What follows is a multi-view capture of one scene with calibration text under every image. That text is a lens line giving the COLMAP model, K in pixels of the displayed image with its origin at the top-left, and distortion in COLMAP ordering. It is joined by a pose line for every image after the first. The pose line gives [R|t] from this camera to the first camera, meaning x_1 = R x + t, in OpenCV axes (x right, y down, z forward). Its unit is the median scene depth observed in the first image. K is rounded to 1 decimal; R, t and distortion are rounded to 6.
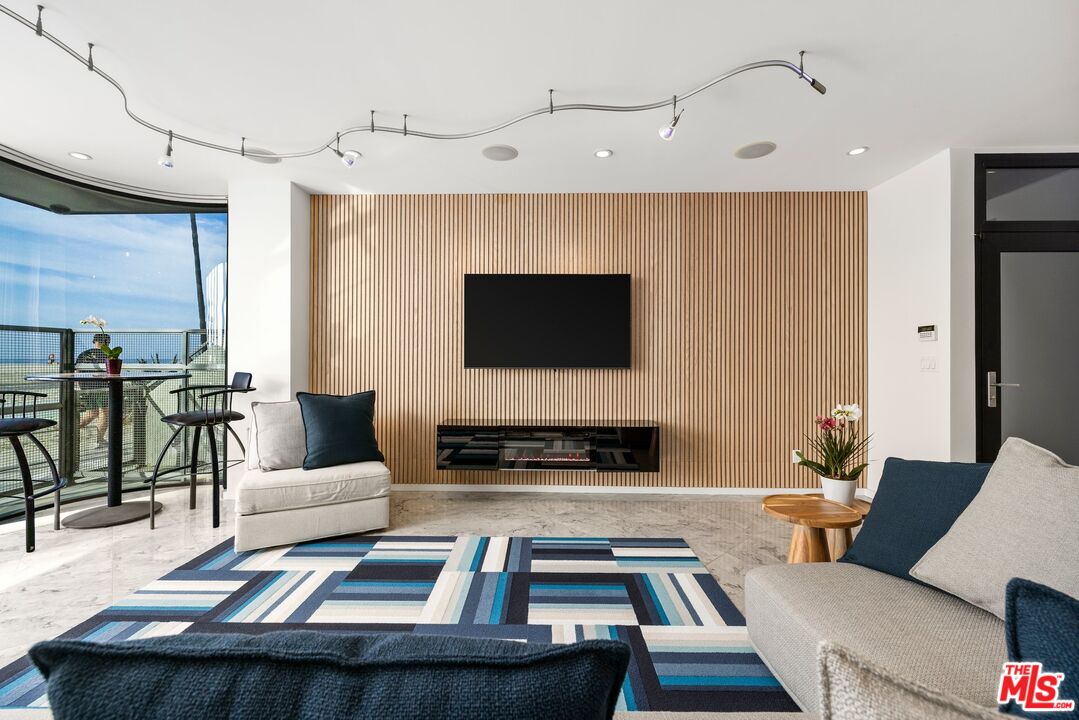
lens RADIAL K [[458.4, 0, 542.6], [0, 458.4, 358.6], [0, 0, 1]] dist [0.001514, 0.000409]
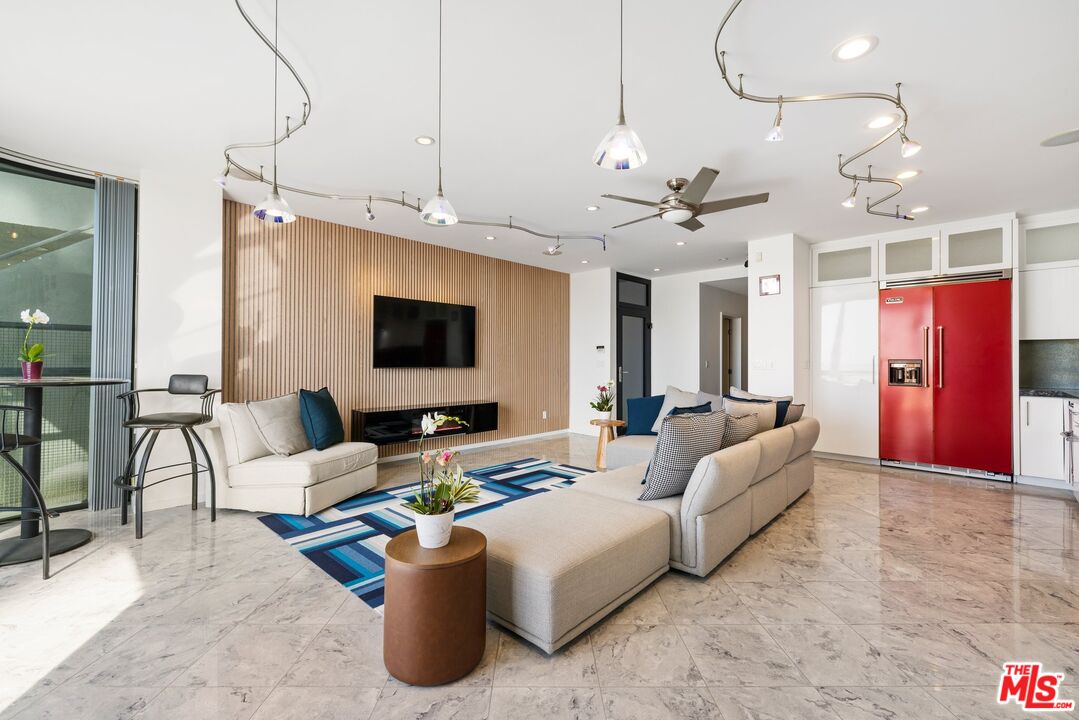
lens RADIAL K [[458.4, 0, 543.7], [0, 458.4, 359.3], [0, 0, 1]] dist [0.001514, 0.000409]
pose [[0.673806, 0.002609, 0.738904, -1.015129], [-0.001838, 0.999997, -0.001856, -0.003125], [-0.738906, -0.000108, 0.673808, -0.279278]]
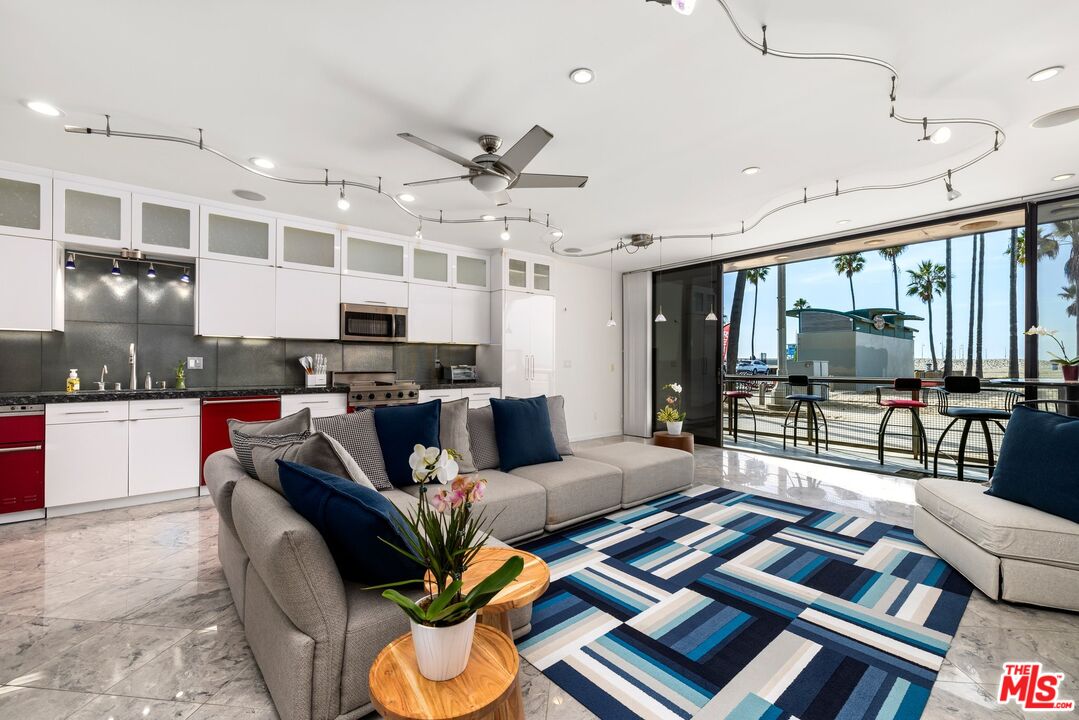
lens RADIAL K [[458.4, 0, 539.4], [0, 458.4, 359.5], [0, 0, 1]] dist [0.001514, 0.000409]
pose [[-0.757833, -0.010341, -0.652367, 0.678273], [-0.003805, 0.999927, -0.011430, 0.004386], [0.652438, -0.006180, -0.757817, 1.096170]]
